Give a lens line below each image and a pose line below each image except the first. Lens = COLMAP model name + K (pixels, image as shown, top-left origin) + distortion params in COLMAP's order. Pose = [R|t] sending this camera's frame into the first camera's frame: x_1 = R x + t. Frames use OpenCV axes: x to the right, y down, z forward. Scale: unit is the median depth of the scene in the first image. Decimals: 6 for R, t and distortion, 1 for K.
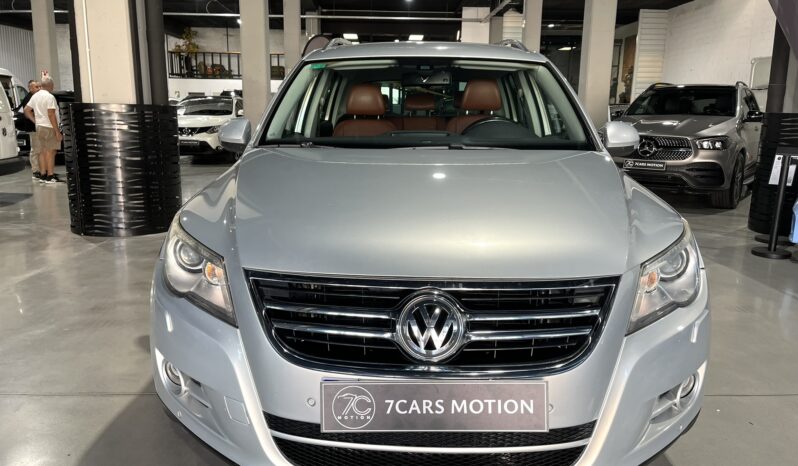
lens RADIAL K [[584.5, 0, 399.0], [0, 584.5, 233.0], [0, 0, 1]] dist [0.053001, -0.082628]
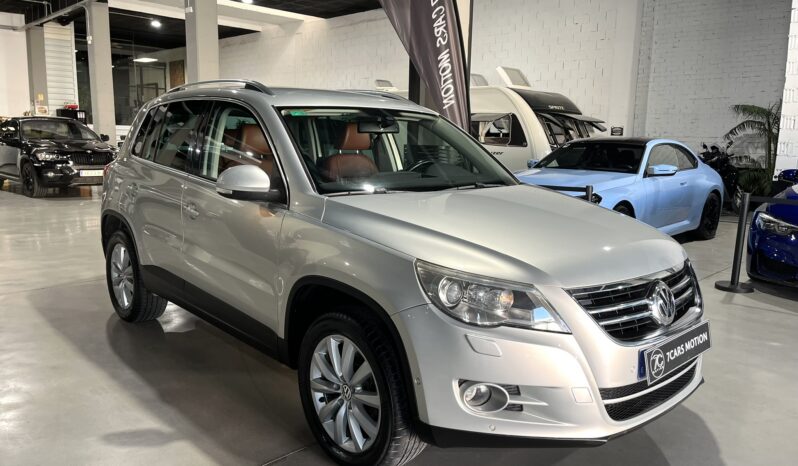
lens RADIAL K [[584.5, 0, 399.0], [0, 584.5, 233.0], [0, 0, 1]] dist [0.053001, -0.082628]
pose [[0.731332, -0.103333, 0.674148, -0.442090], [0.126713, 0.991832, 0.014566, -0.041041], [-0.670147, 0.074771, 0.738452, 0.083777]]
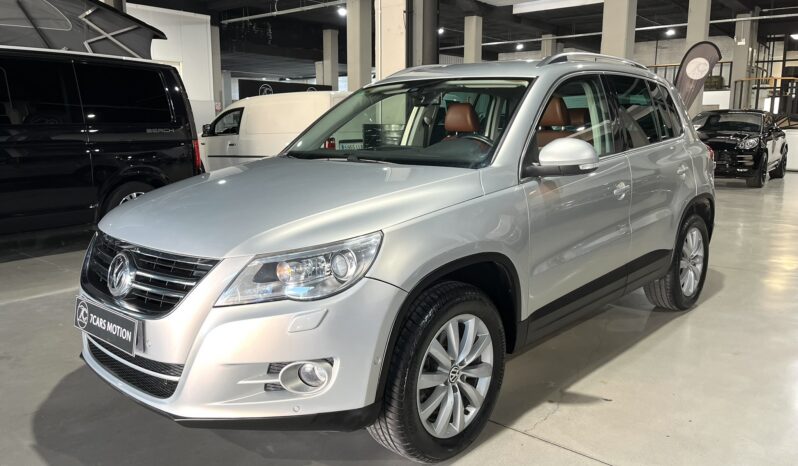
lens RADIAL K [[584.5, 0, 399.0], [0, 584.5, 233.0], [0, 0, 1]] dist [0.053001, -0.082628]
pose [[0.769154, 0.100331, -0.631139, 0.449540], [-0.116850, 0.993029, 0.015457, -0.014762], [0.628290, 0.061860, 0.775516, 0.078562]]
